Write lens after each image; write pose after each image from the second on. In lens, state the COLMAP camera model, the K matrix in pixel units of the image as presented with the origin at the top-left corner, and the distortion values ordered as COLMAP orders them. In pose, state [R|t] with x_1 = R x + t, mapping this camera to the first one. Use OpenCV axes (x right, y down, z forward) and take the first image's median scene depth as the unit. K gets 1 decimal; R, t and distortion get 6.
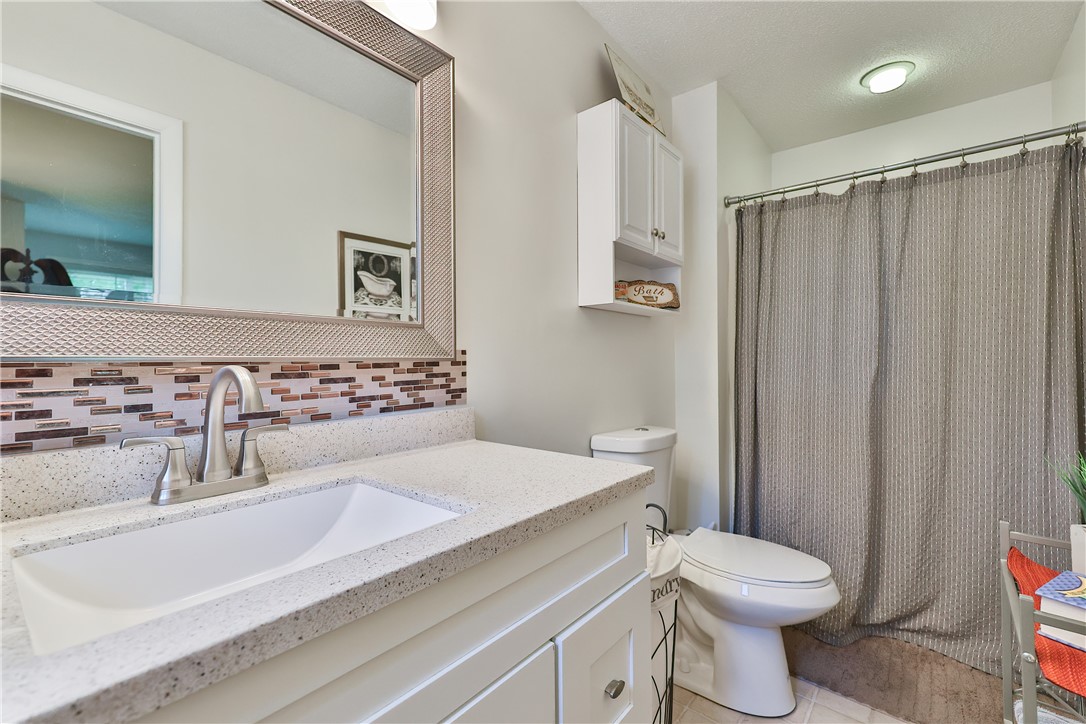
lens RADIAL K [[476.2, 0, 544.0], [0, 476.2, 351.9], [0, 0, 1]] dist [0.017321, 0.000139]
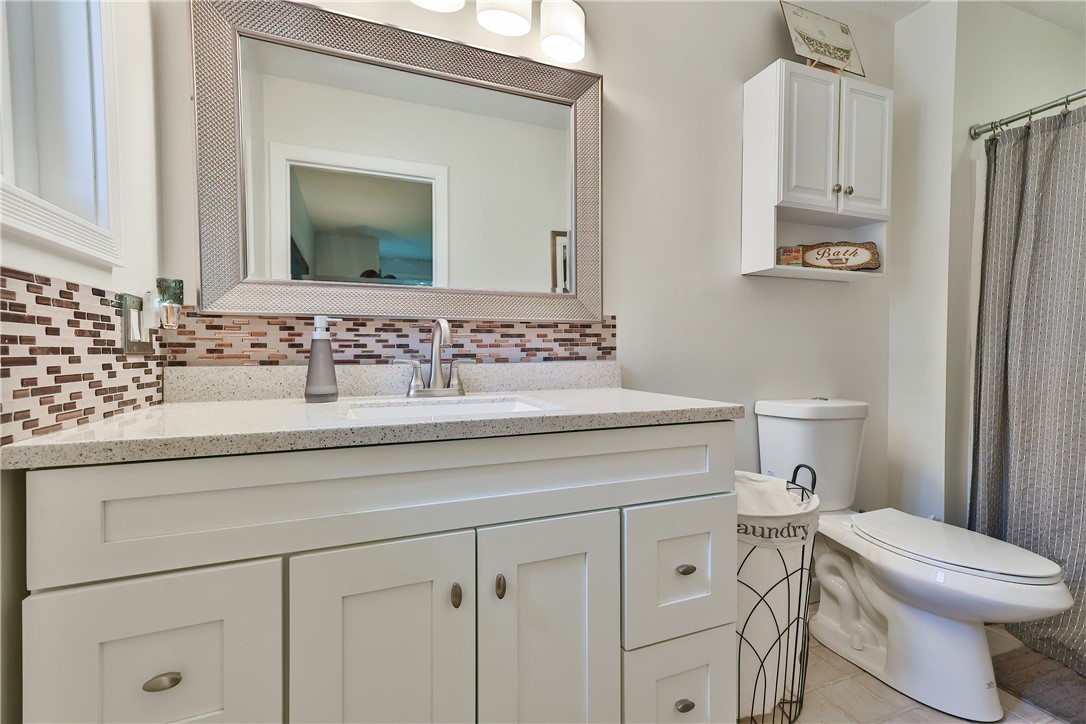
lens RADIAL K [[480.9, 0, 543.0], [0, 480.9, 362.0], [0, 0, 1]] dist [0.023630, 0.000093]
pose [[0.872511, 0.008239, -0.488526, 0.292365], [0.009213, 0.999403, 0.033308, 0.075644], [0.488508, -0.033563, 0.871914, -0.180195]]
